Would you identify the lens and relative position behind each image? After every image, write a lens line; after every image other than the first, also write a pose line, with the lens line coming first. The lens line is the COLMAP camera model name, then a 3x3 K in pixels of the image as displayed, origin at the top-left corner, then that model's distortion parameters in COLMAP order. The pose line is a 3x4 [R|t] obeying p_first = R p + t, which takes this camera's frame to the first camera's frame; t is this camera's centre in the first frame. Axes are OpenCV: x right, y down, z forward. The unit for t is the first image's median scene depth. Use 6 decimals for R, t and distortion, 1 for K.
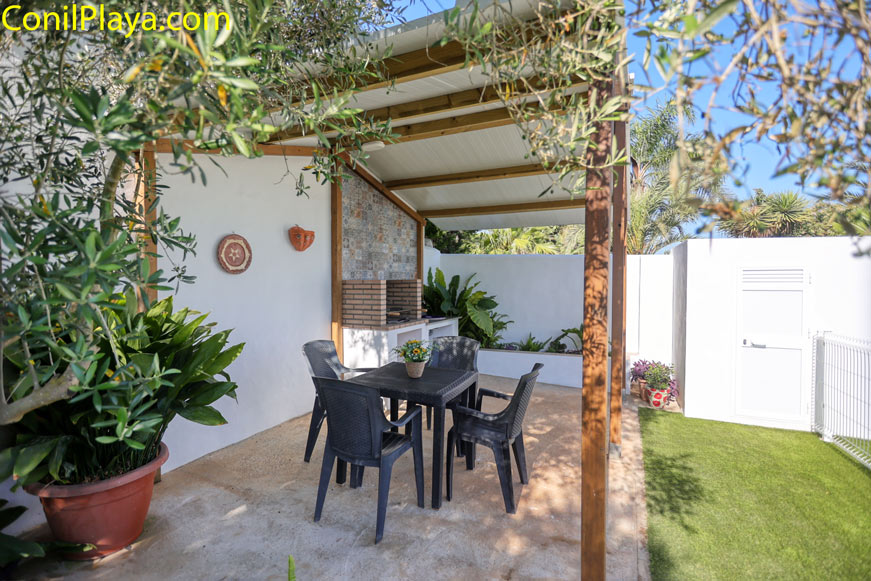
lens RADIAL K [[418.6, 0, 438.1], [0, 418.6, 285.4], [0, 0, 1]] dist [-0.002938, 0.003424]
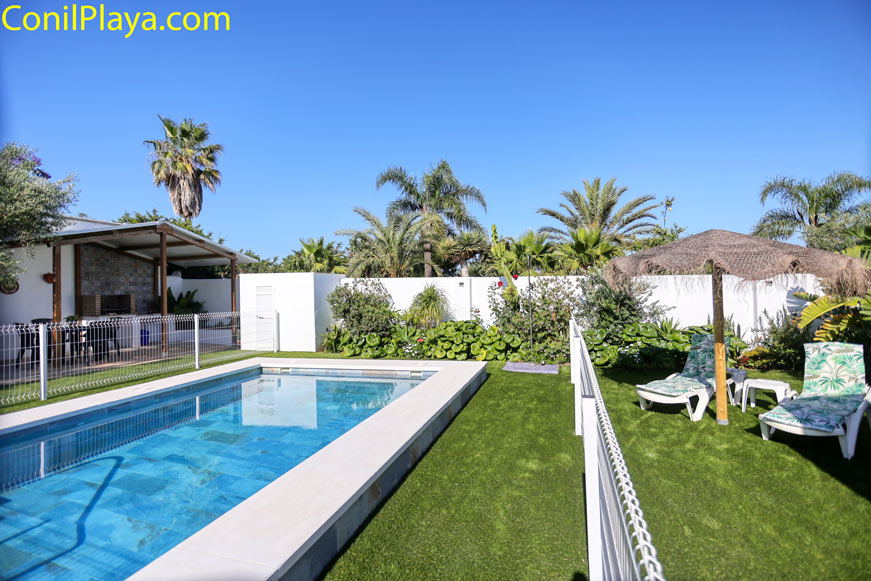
lens RADIAL K [[418.6, 0, 440.0], [0, 418.6, 286.9], [0, 0, 1]] dist [-0.002938, 0.003424]
pose [[0.993100, -0.028022, 0.113872, 1.349665], [0.030885, 0.999248, -0.023456, 0.050382], [-0.113129, 0.026812, 0.993219, -1.363570]]
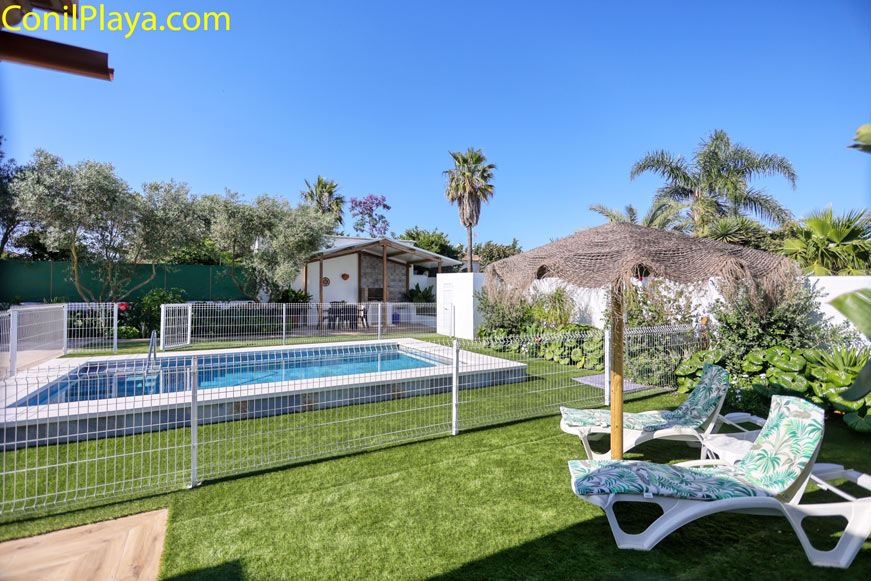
lens RADIAL K [[418.6, 0, 440.5], [0, 418.6, 284.3], [0, 0, 1]] dist [-0.002938, 0.003424]
pose [[0.788323, -0.010692, -0.615169, 2.303746], [-0.008706, 0.999555, -0.028529, 0.048491], [0.615200, 0.027846, 0.787879, -1.256343]]
